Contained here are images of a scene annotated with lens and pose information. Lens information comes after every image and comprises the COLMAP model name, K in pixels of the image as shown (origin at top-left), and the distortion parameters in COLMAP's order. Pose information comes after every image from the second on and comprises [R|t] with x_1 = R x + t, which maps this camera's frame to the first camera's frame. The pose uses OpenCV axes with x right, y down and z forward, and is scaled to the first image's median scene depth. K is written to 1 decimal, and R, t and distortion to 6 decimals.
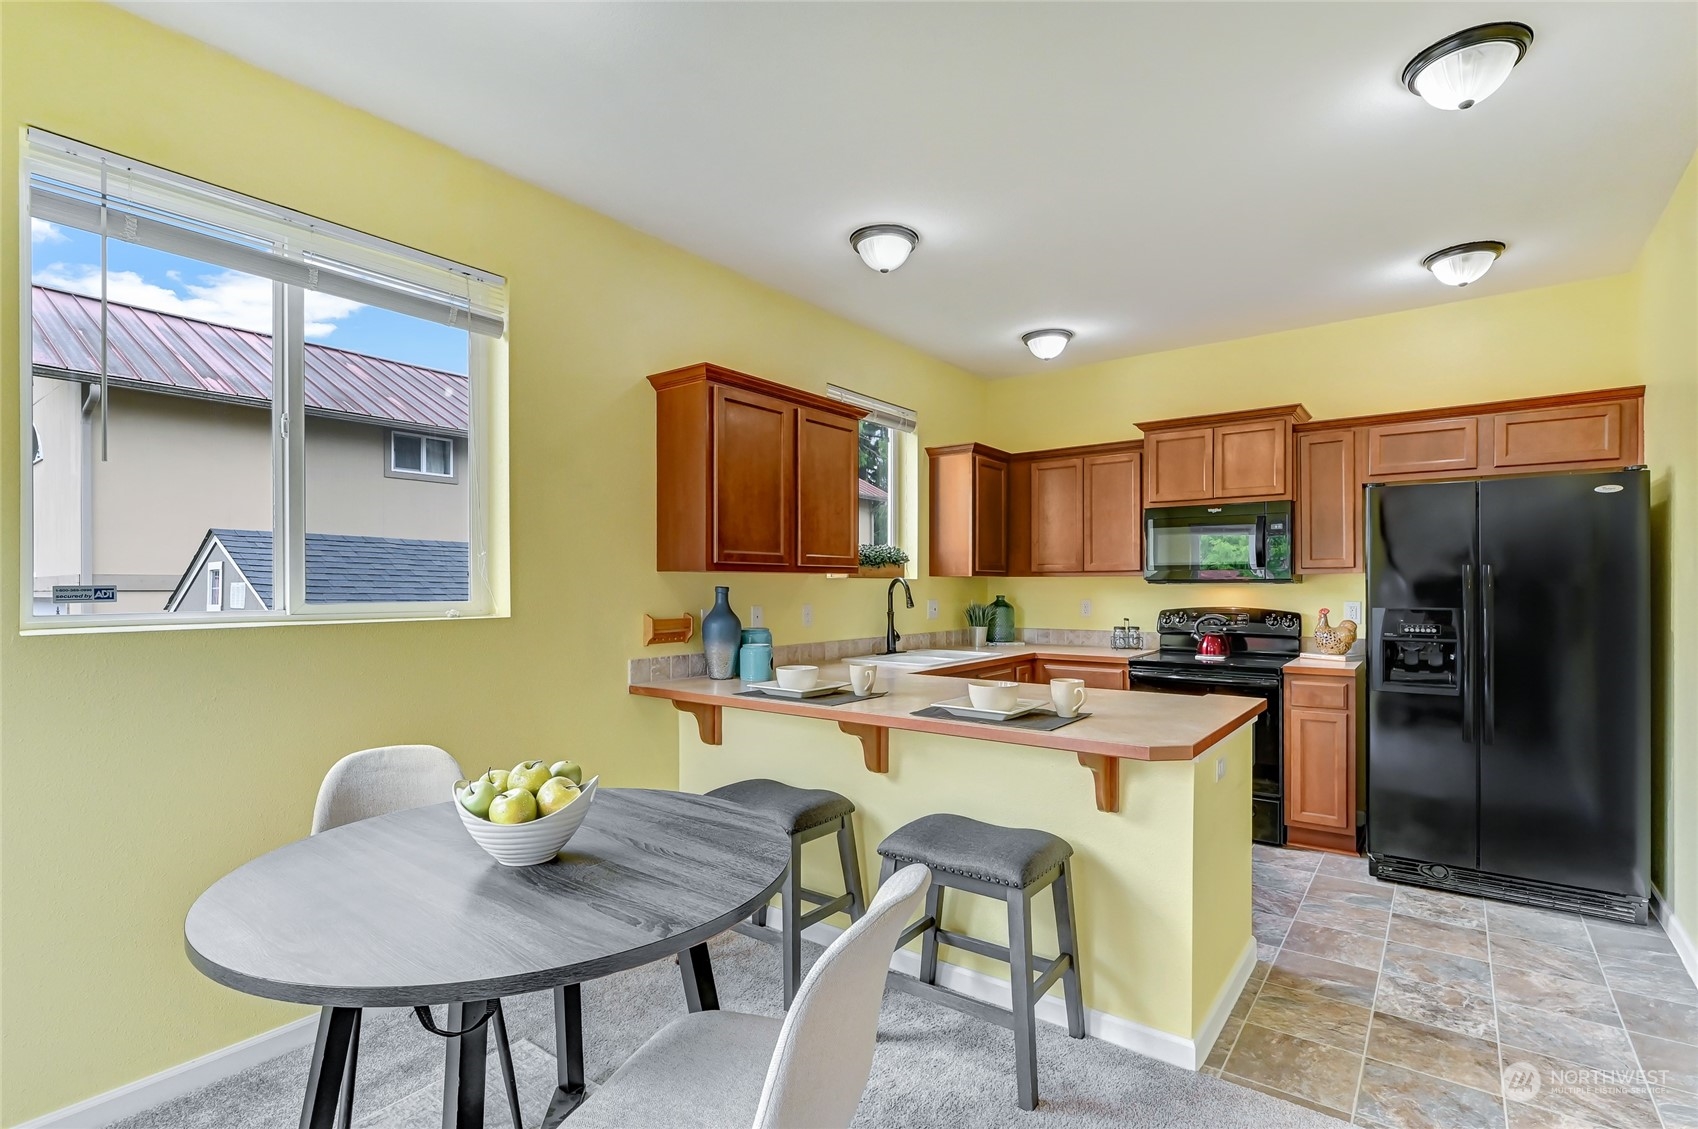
lens RADIAL K [[814.0, 0, 850.4], [0, 814.0, 596.5], [0, 0, 1]] dist [0.024363, -0.000318]
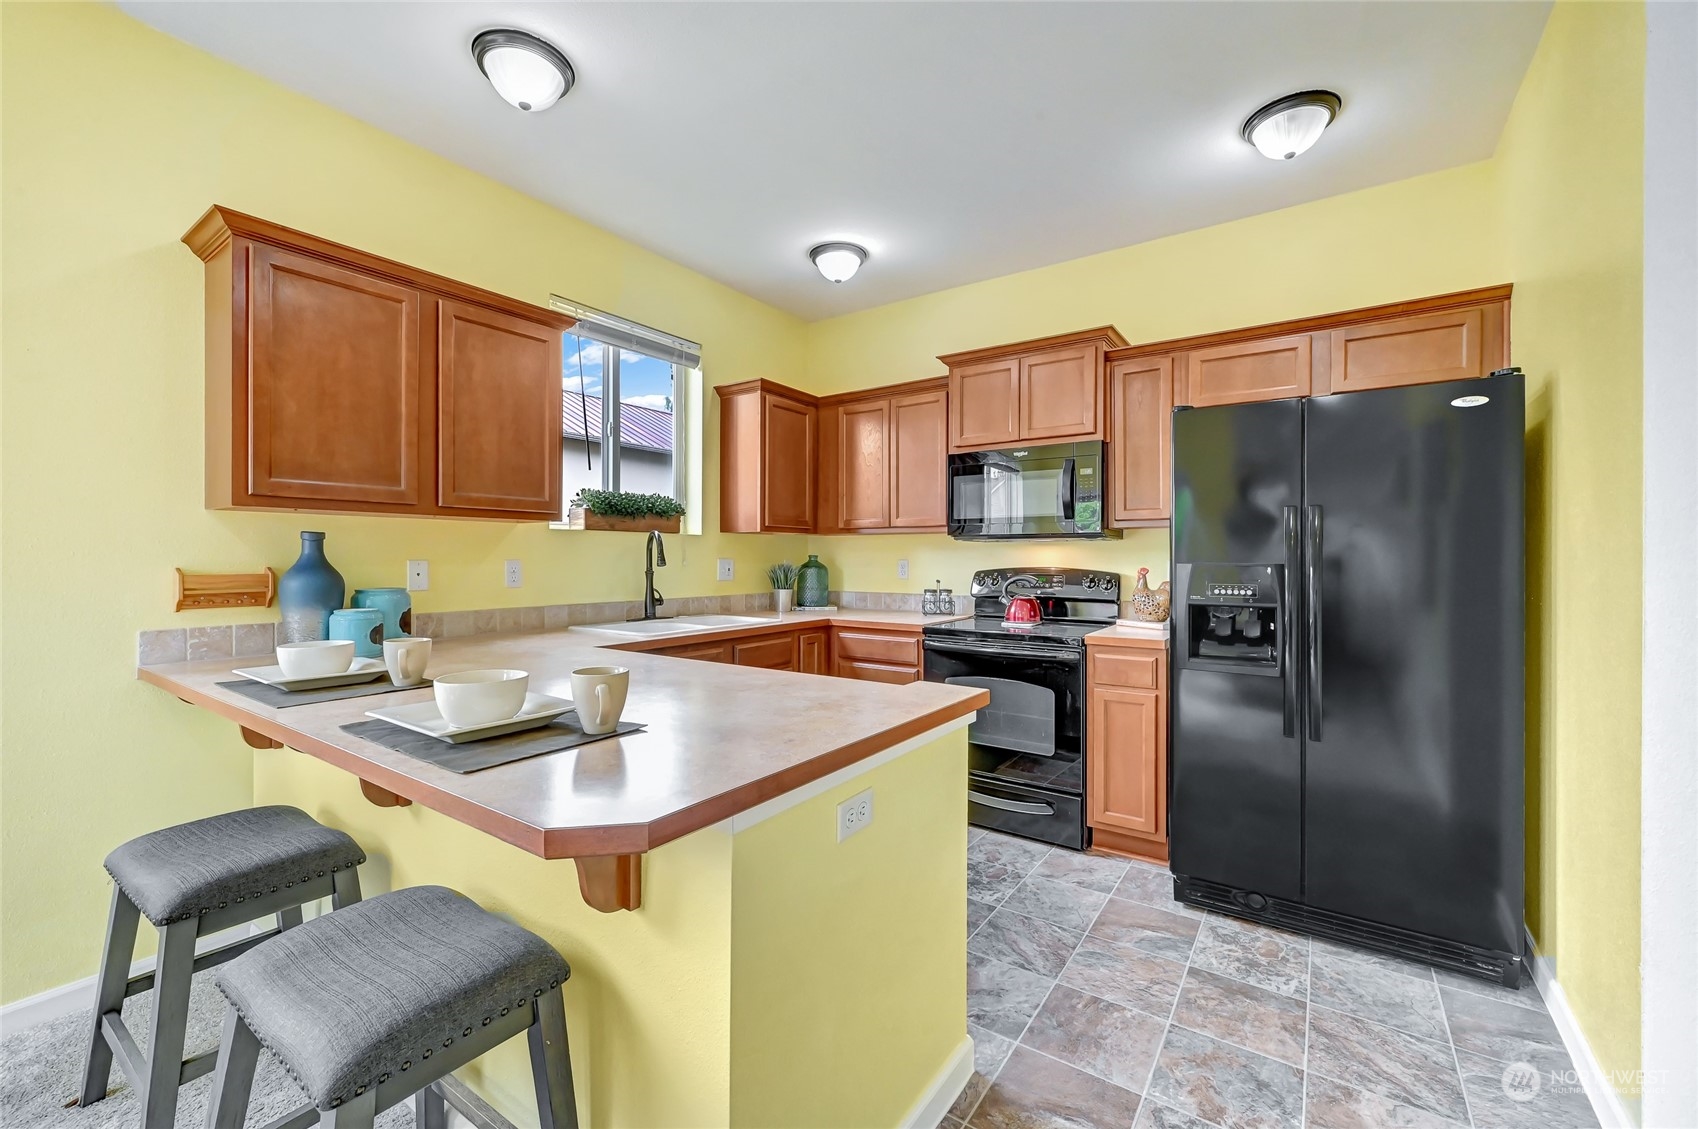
lens RADIAL K [[683.3, 0, 847.9], [0, 683.3, 567.8], [0, 0, 1]] dist [0.018403, 0.000288]
pose [[0.999783, 0.003065, 0.020610, 0.268894], [-0.003053, 0.999995, -0.000584, 0.016686], [-0.020612, 0.000521, 0.999787, 0.305074]]
